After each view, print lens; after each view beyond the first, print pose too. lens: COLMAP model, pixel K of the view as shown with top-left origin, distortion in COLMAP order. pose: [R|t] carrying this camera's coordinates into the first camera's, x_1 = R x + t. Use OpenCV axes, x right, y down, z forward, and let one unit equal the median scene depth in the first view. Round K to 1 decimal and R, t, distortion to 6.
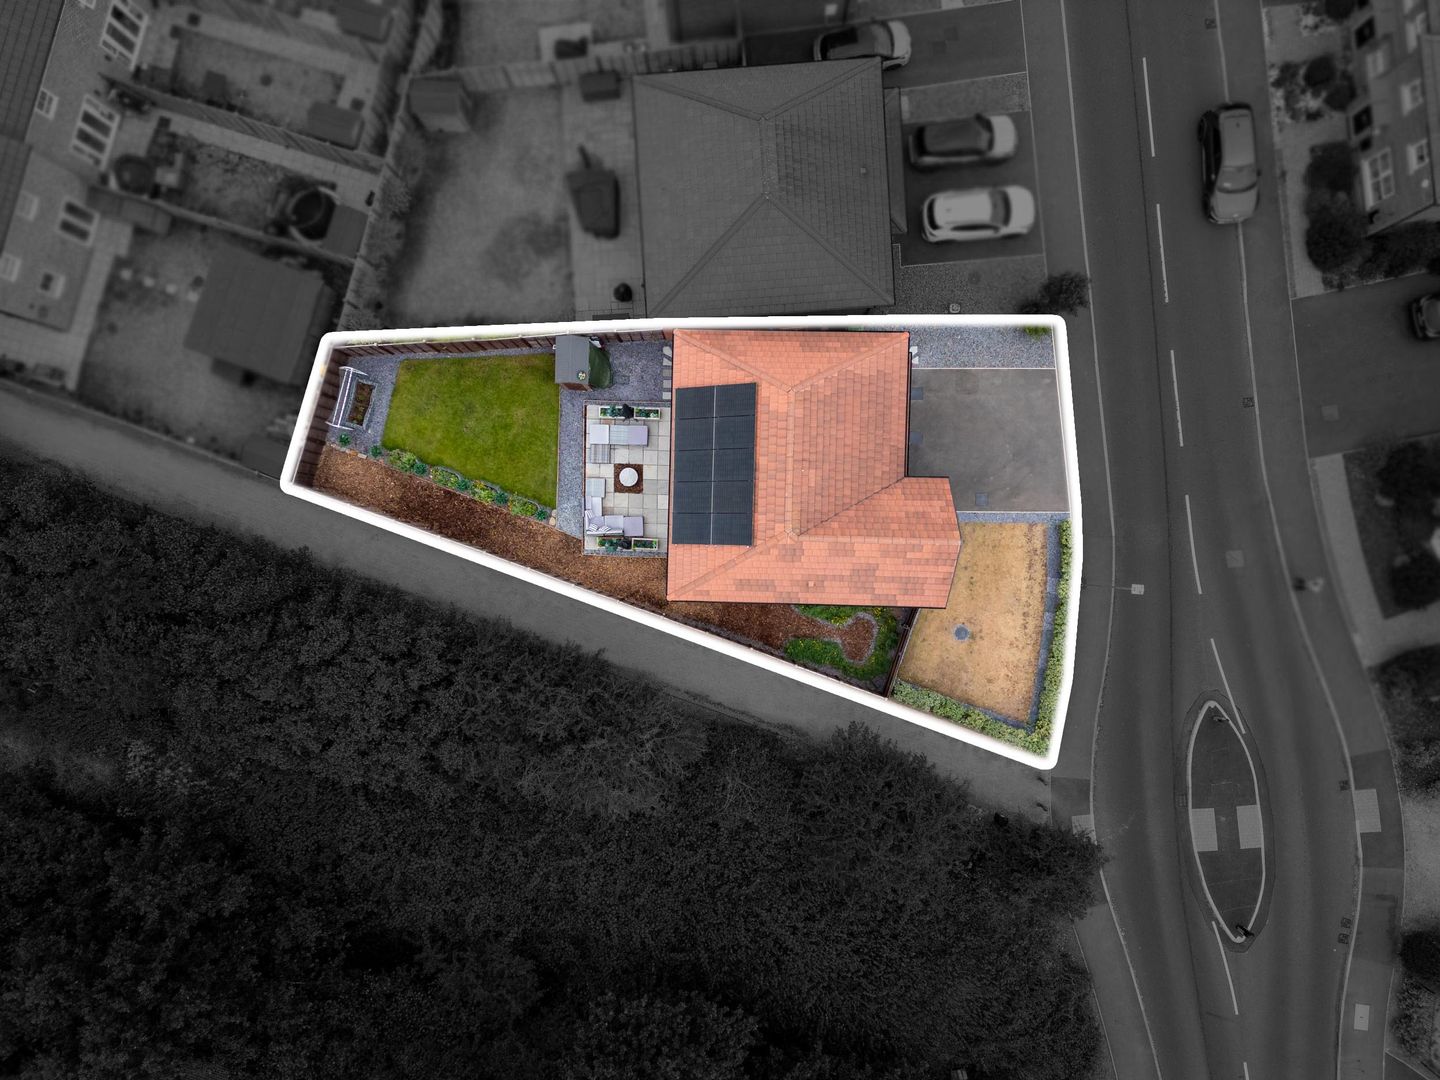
lens RADIAL K [[993.5, 0, 720.0], [0, 993.5, 540.0], [0, 0, 1]] dist [0.075645, -0.000333]
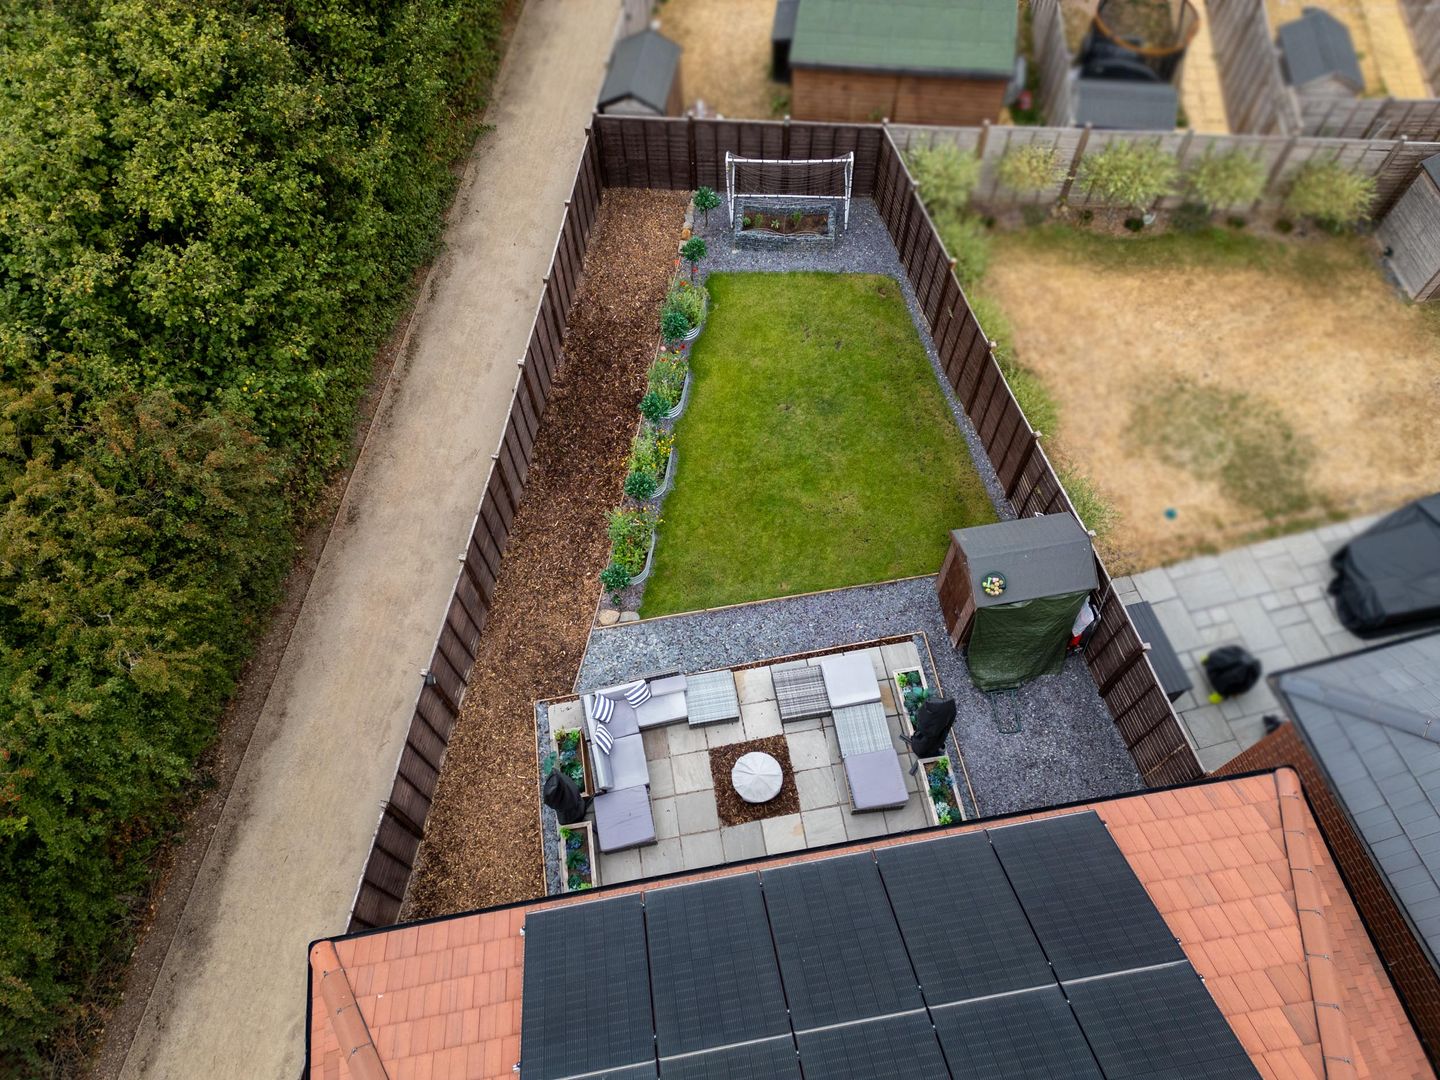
lens RADIAL K [[993.5, 0, 720.0], [0, 993.5, 540.0], [0, 0, 1]] dist [0.075645, -0.000333]
pose [[0.197145, 0.863816, -0.463633, -0.000697], [-0.980202, 0.182541, -0.076699, -0.037778], [0.018378, 0.469575, 0.882701, 0.635842]]
